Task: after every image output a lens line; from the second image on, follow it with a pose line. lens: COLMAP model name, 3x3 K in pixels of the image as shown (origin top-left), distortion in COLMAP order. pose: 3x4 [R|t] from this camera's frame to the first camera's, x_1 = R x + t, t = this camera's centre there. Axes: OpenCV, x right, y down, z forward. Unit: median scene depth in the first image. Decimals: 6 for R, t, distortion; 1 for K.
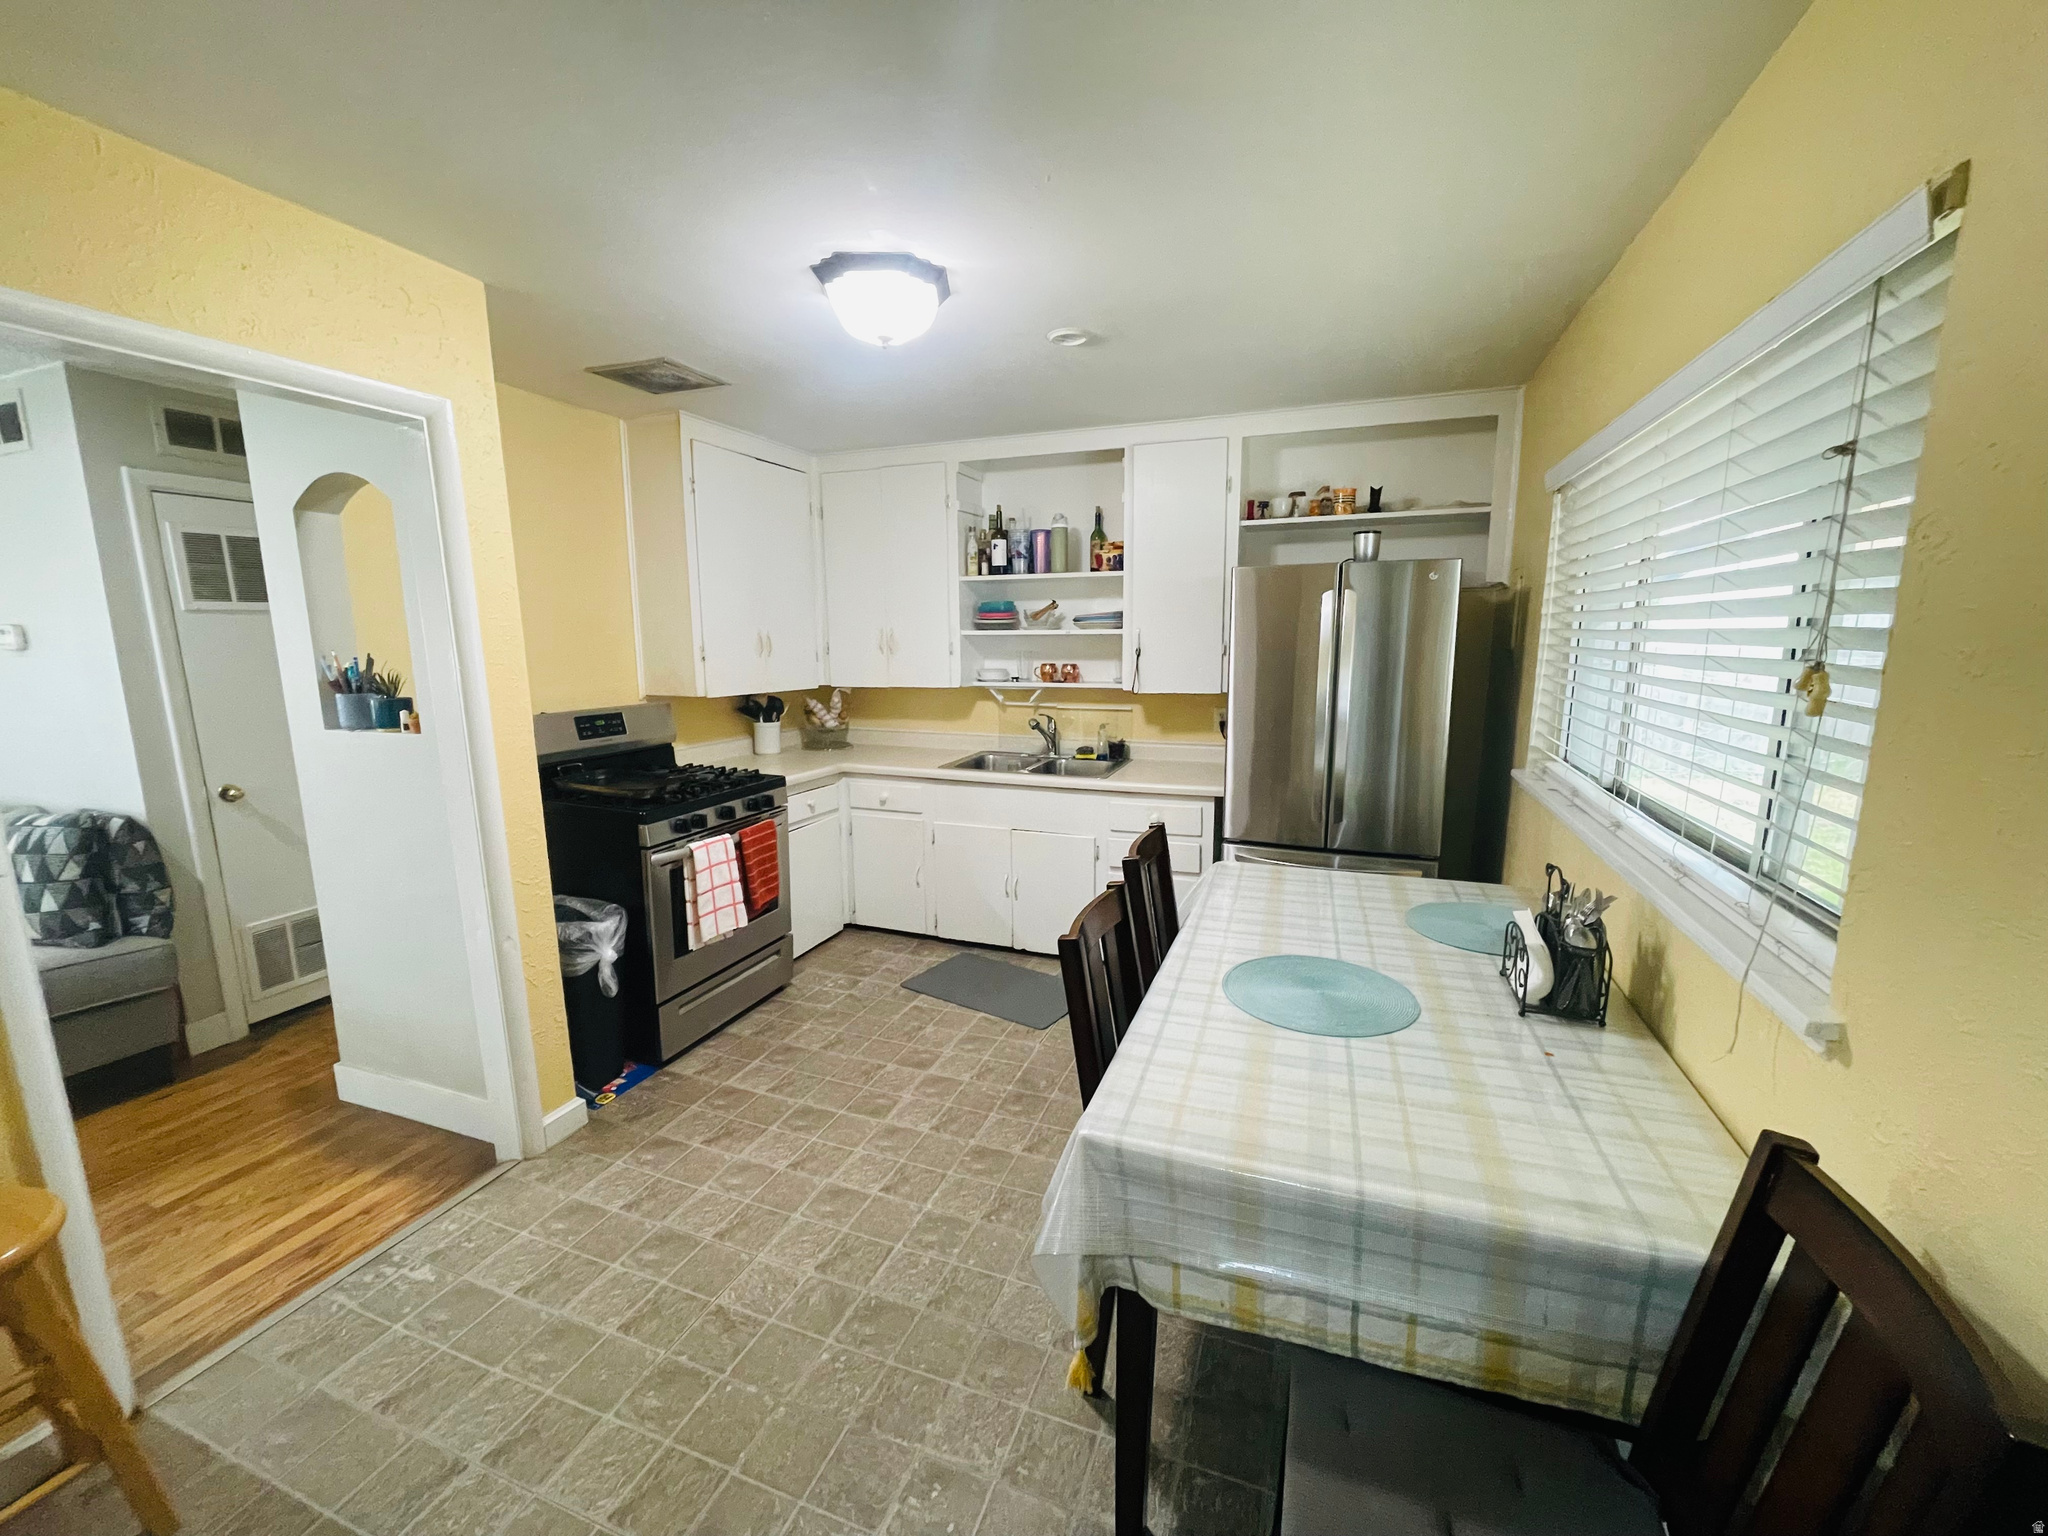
lens RADIAL K [[826.2, 0, 1030.8], [0, 826.2, 773.1], [0, 0, 1]] dist [-0.000993, -0.000152]
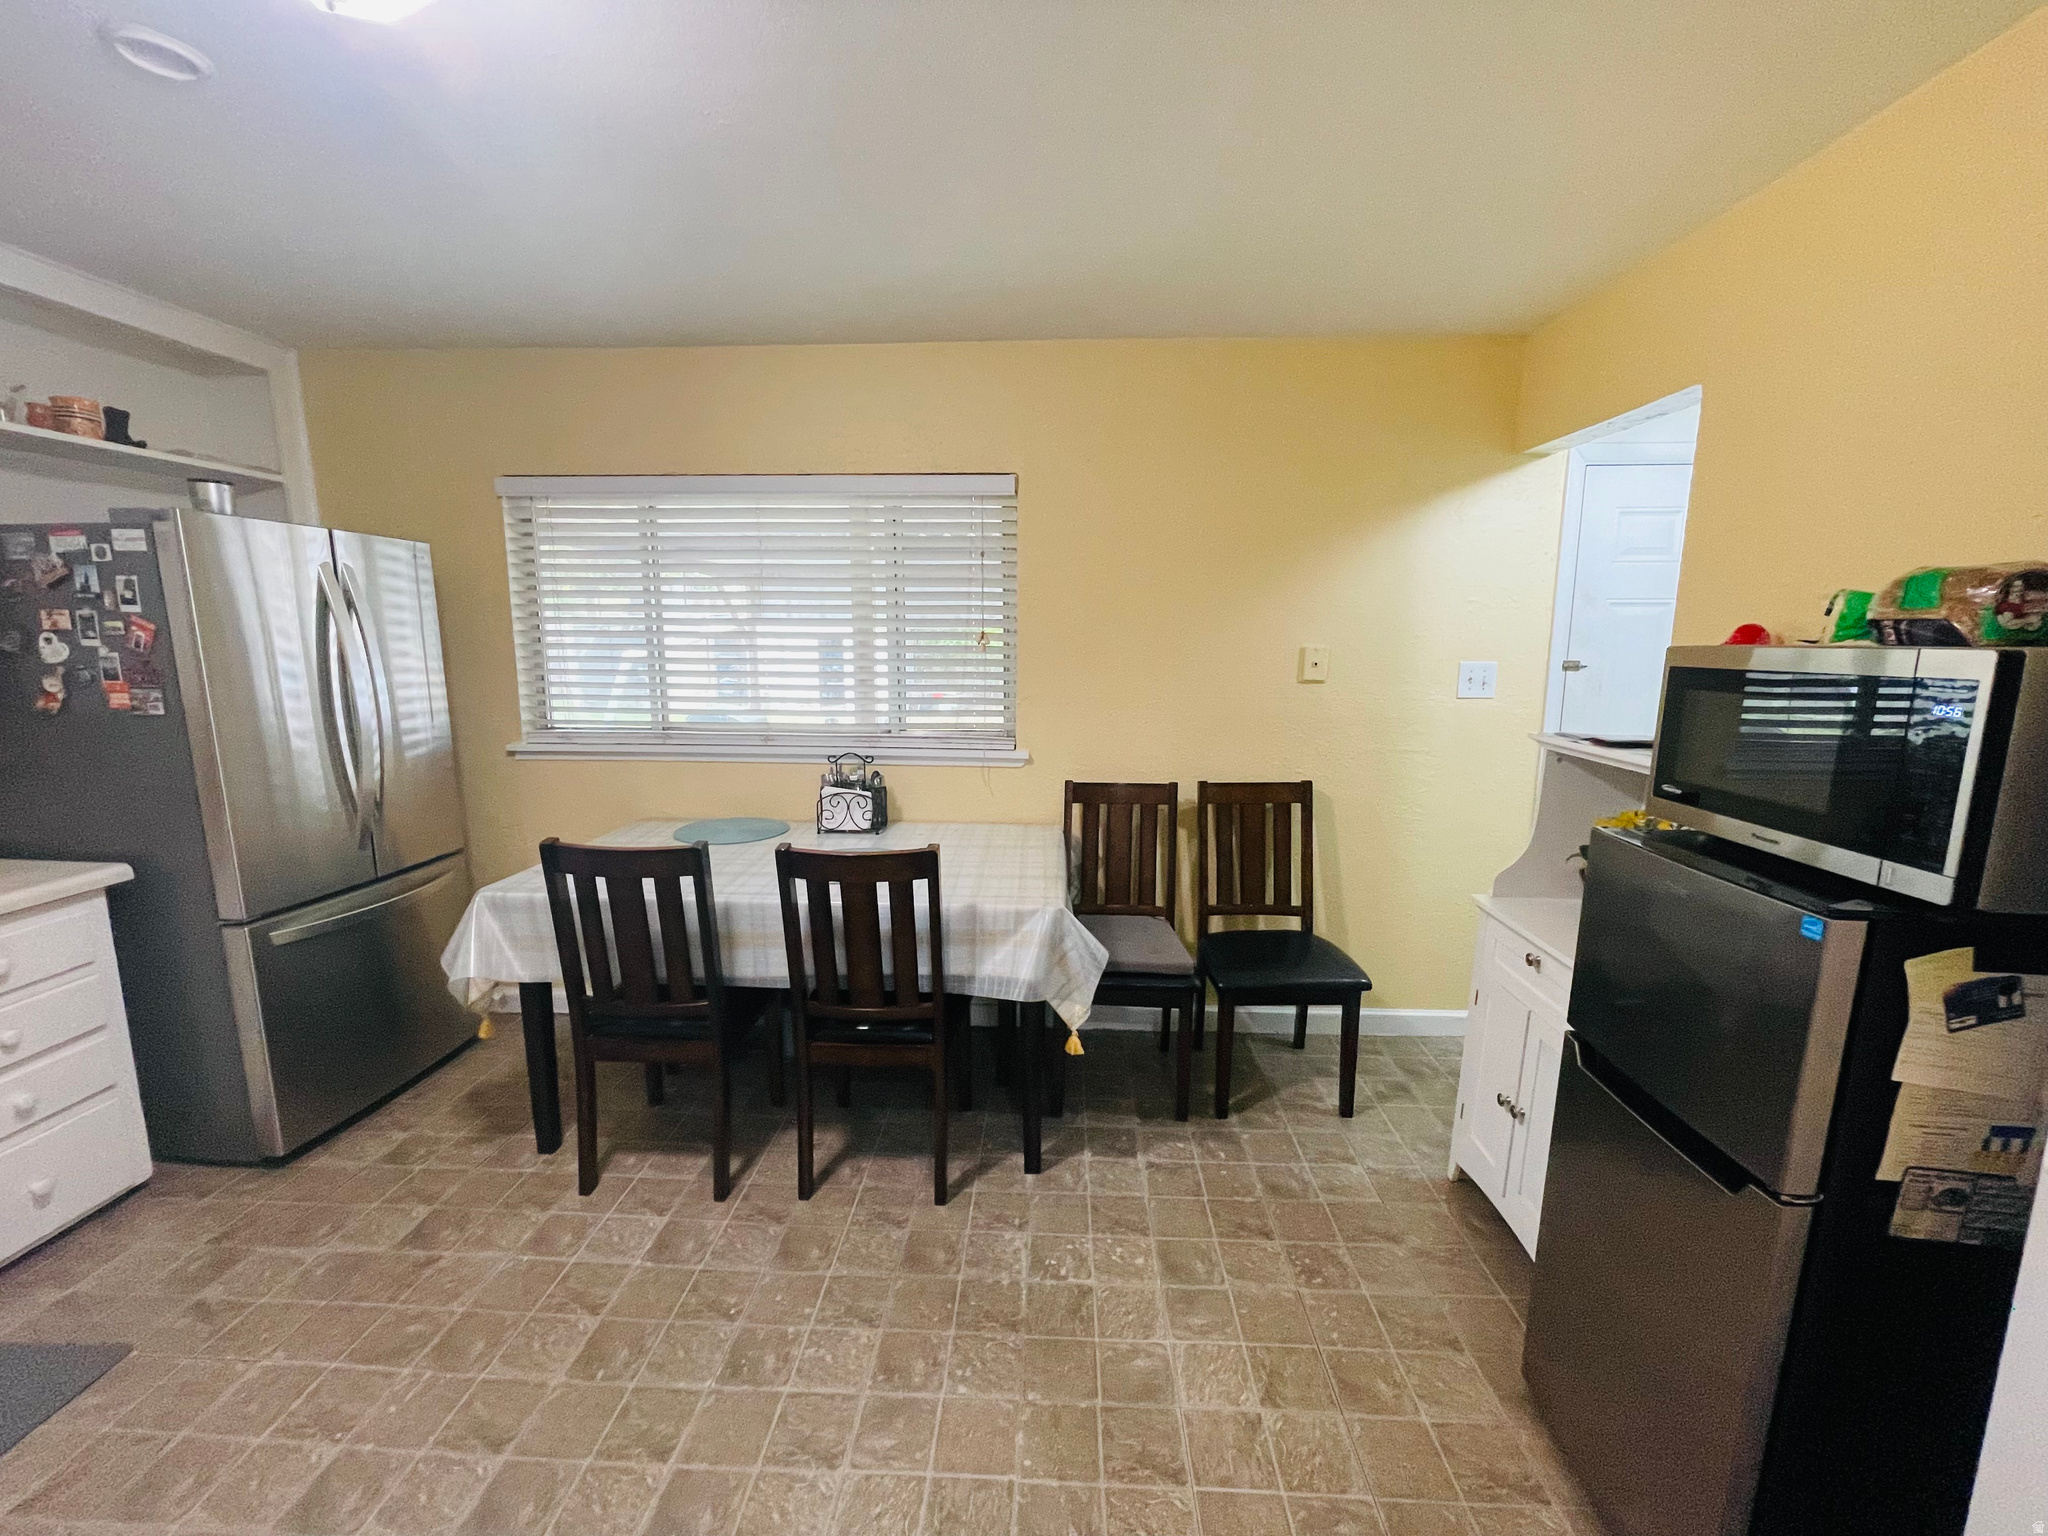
lens RADIAL K [[826.2, 0, 1030.8], [0, 826.2, 773.1], [0, 0, 1]] dist [-0.000993, -0.000152]
pose [[-0.310260, -0.152992, 0.938260, -0.501201], [0.158805, 0.964756, 0.209825, -0.066285], [-0.937294, 0.214101, -0.275029, 0.503268]]
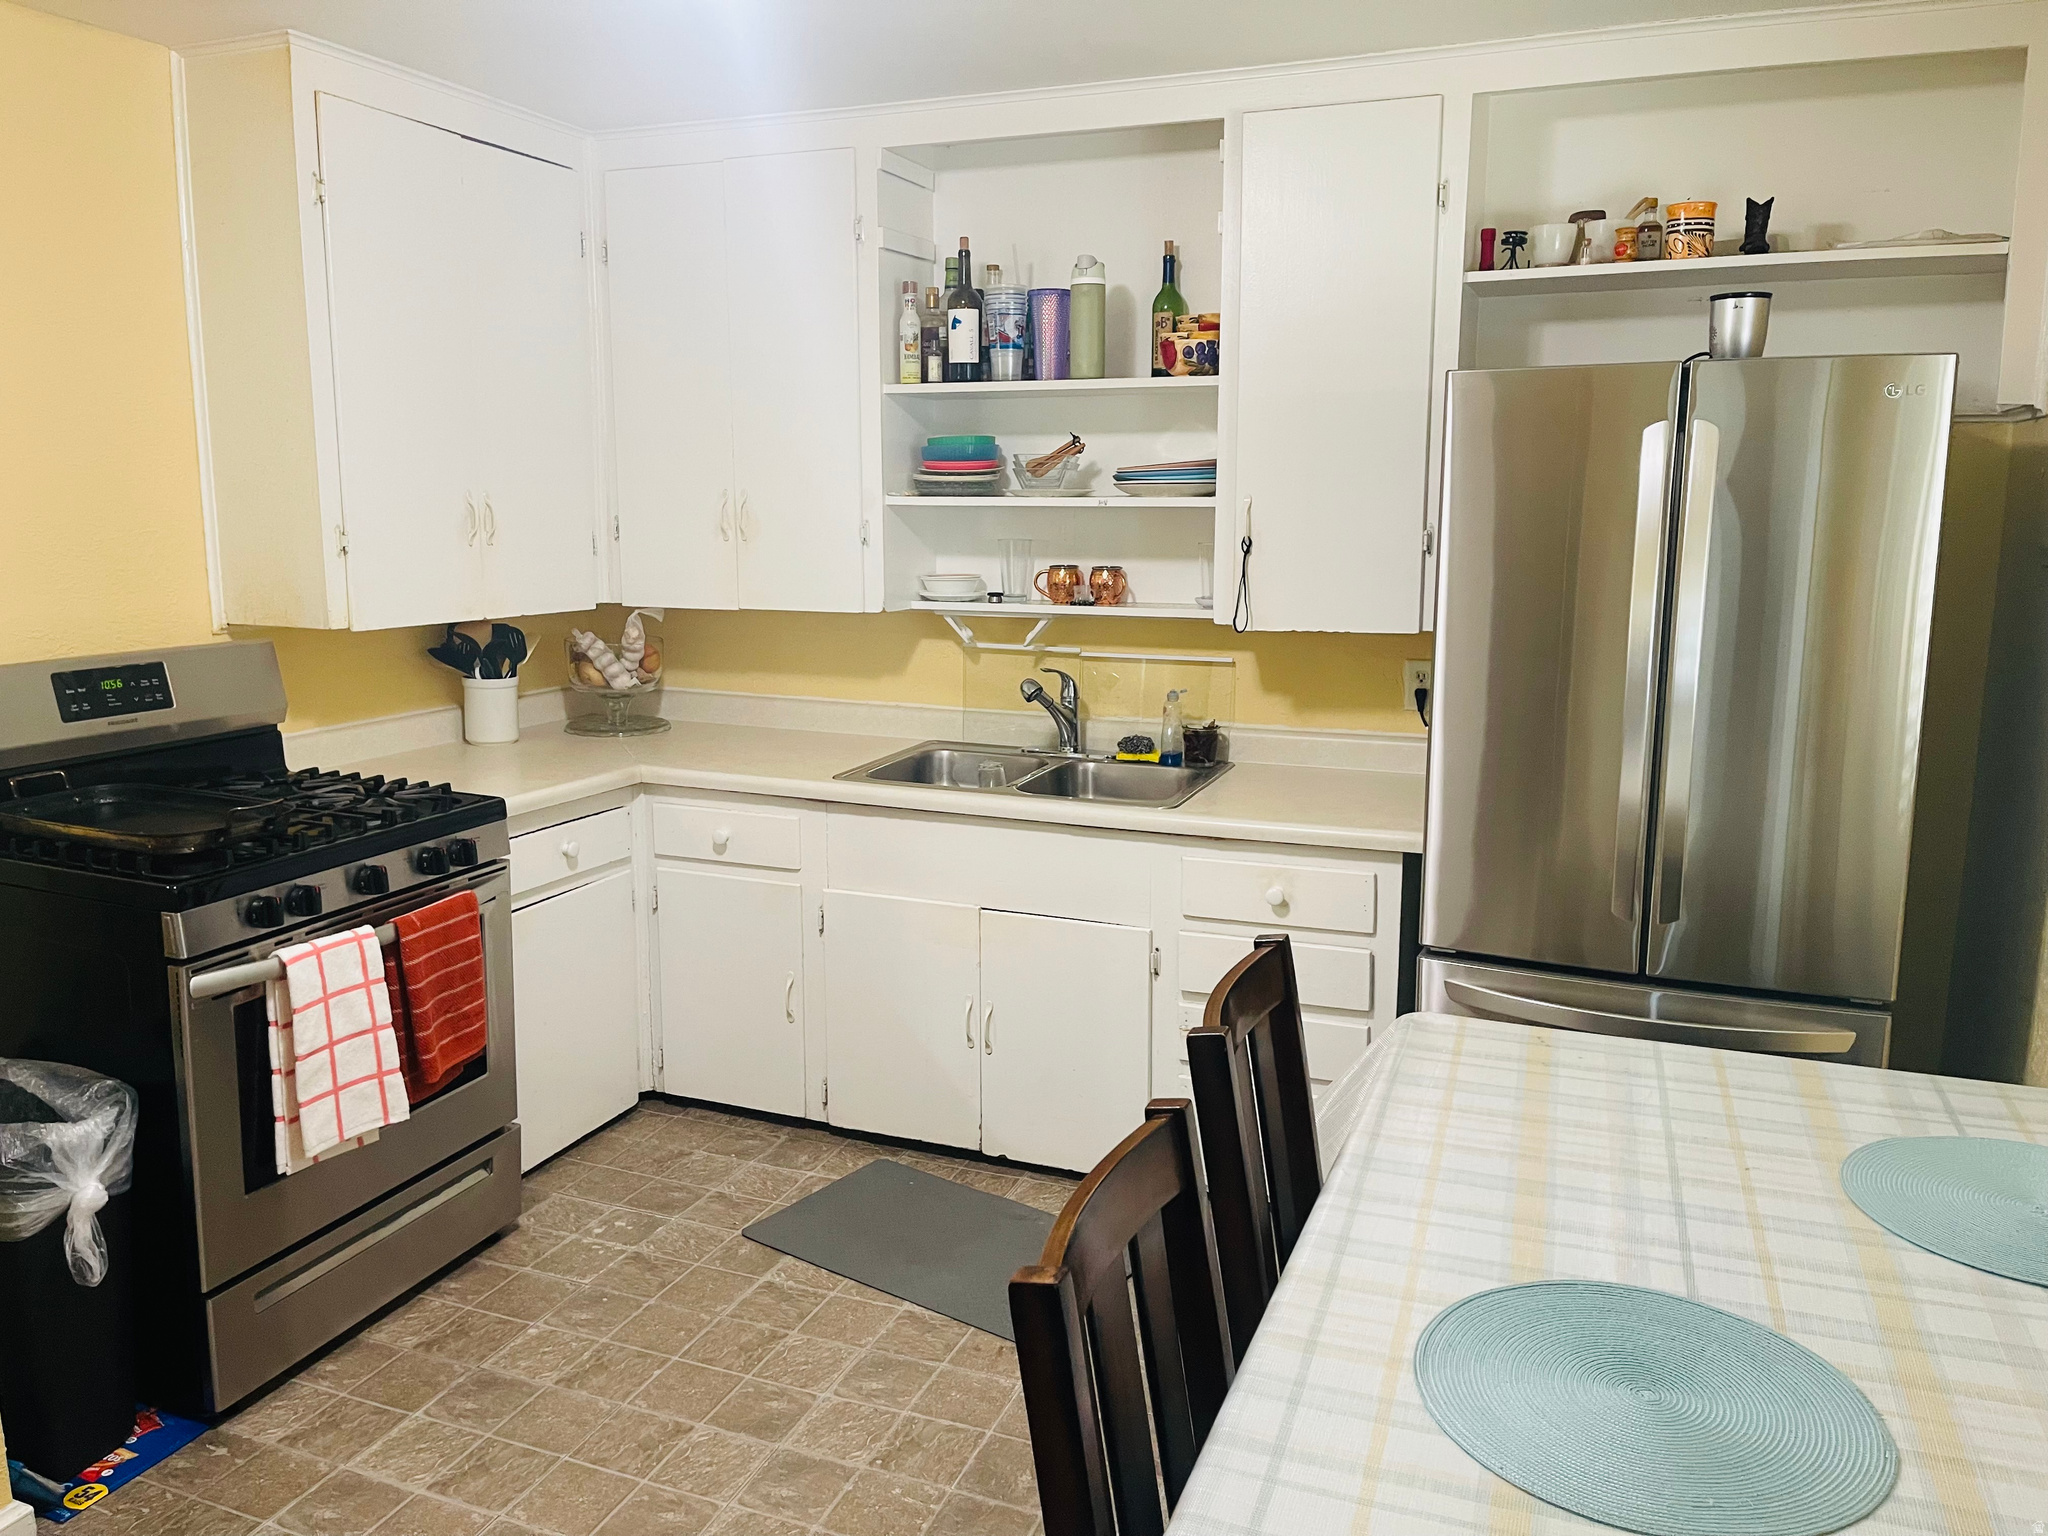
lens RADIAL K [[1585.3, 0, 1024.0], [0, 1585.3, 768.0], [0, 0, 1]] dist [0.010510, -0.002576]
pose [[0.999792, 0.012029, -0.016486, 0.019759], [-0.011975, 0.999923, 0.003353, -0.021523], [0.016525, -0.003155, 0.999858, 0.087190]]
